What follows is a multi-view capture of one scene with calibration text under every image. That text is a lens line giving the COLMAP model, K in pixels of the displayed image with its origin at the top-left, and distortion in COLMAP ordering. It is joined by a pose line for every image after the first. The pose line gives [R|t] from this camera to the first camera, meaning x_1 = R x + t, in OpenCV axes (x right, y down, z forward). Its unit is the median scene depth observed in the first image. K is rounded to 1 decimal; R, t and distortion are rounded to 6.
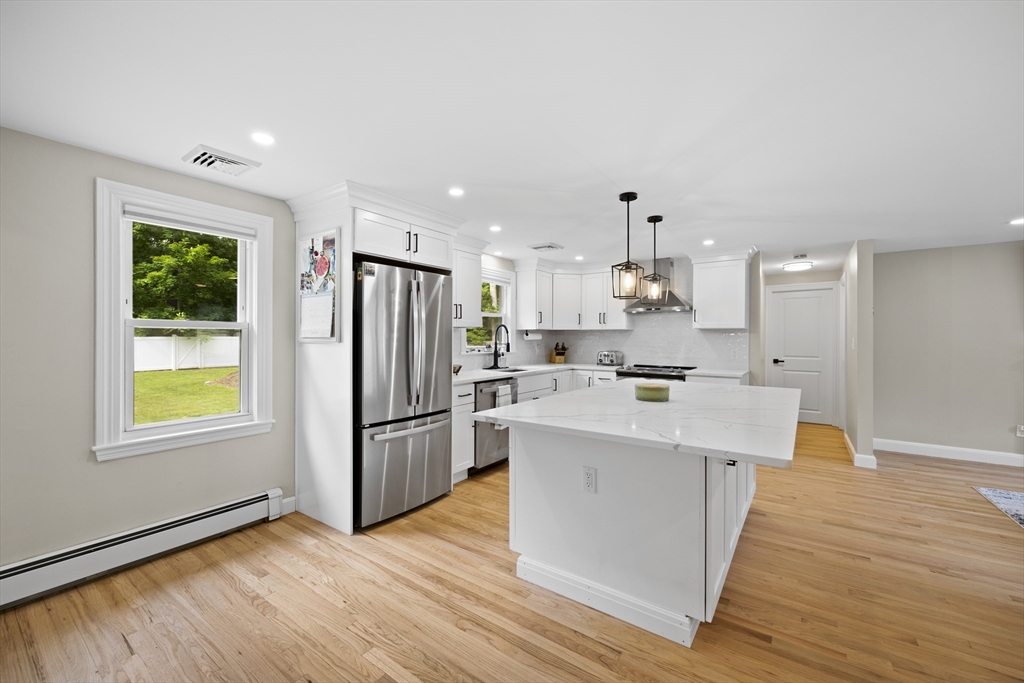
lens RADIAL K [[411.8, 0, 513.8], [0, 411.8, 337.5], [0, 0, 1]] dist [0.000513, -0.000649]
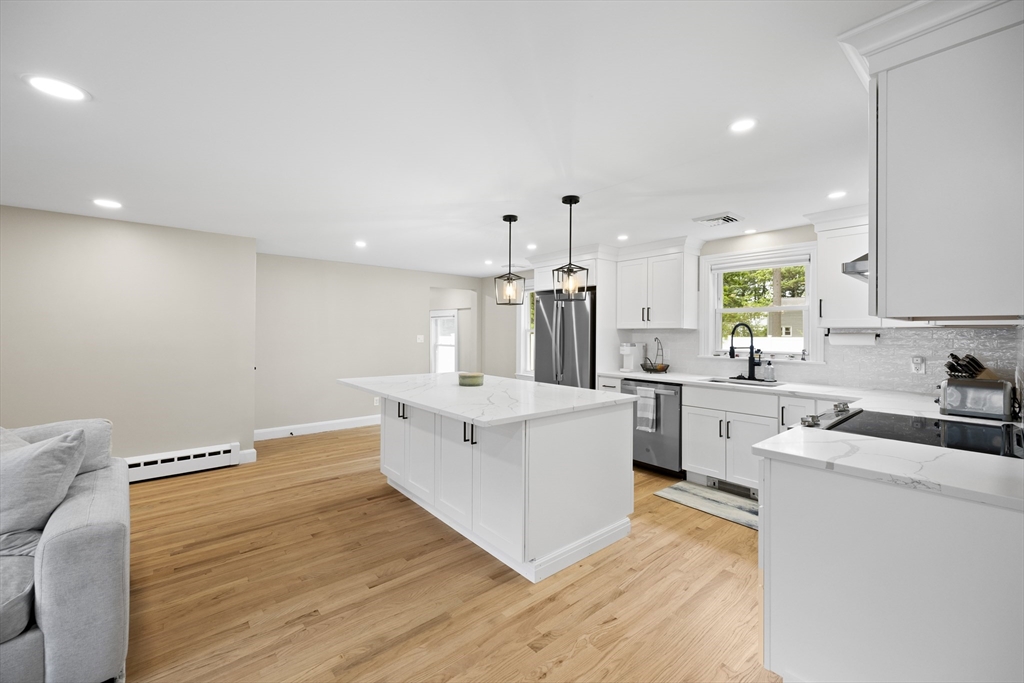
lens RADIAL K [[411.8, 0, 502.0], [0, 411.8, 332.1], [0, 0, 1]] dist [0.000513, -0.000649]
pose [[-0.261059, -0.005320, -0.965308, 1.412973], [-0.009903, 0.999947, -0.002833, -0.012978], [0.965272, 0.008820, -0.261097, 1.287413]]
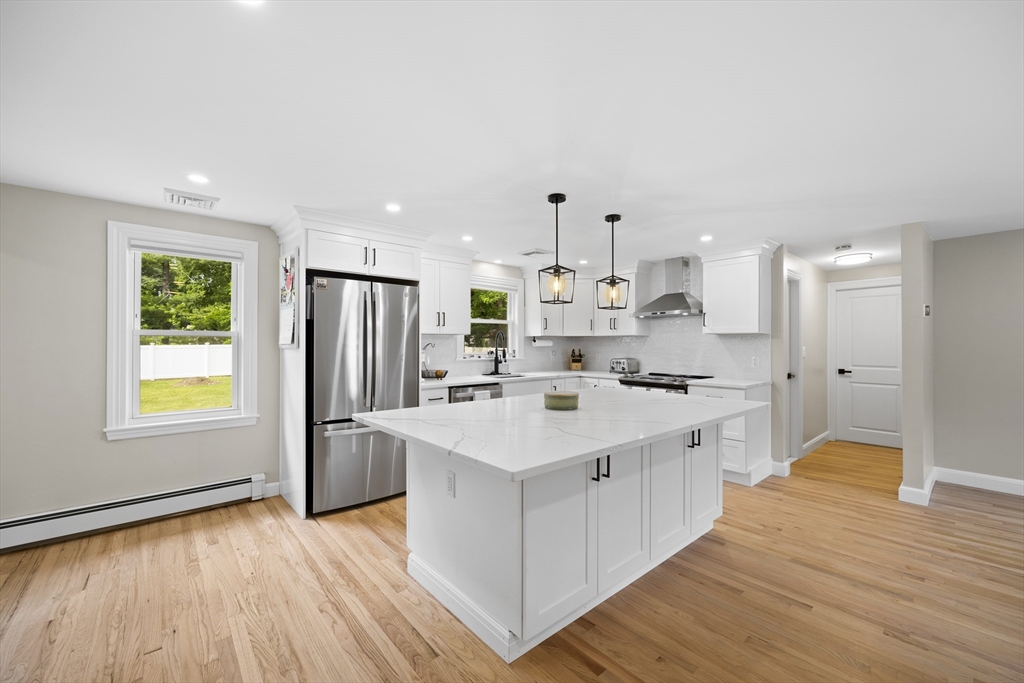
lens RADIAL K [[411.8, 0, 513.2], [0, 411.8, 340.7], [0, 0, 1]] dist [0.000513, -0.000649]
pose [[0.971572, -0.004055, -0.236708, 0.407314], [0.001728, 0.999948, -0.010041, 0.003331], [0.236736, 0.009347, 0.971529, 0.034961]]
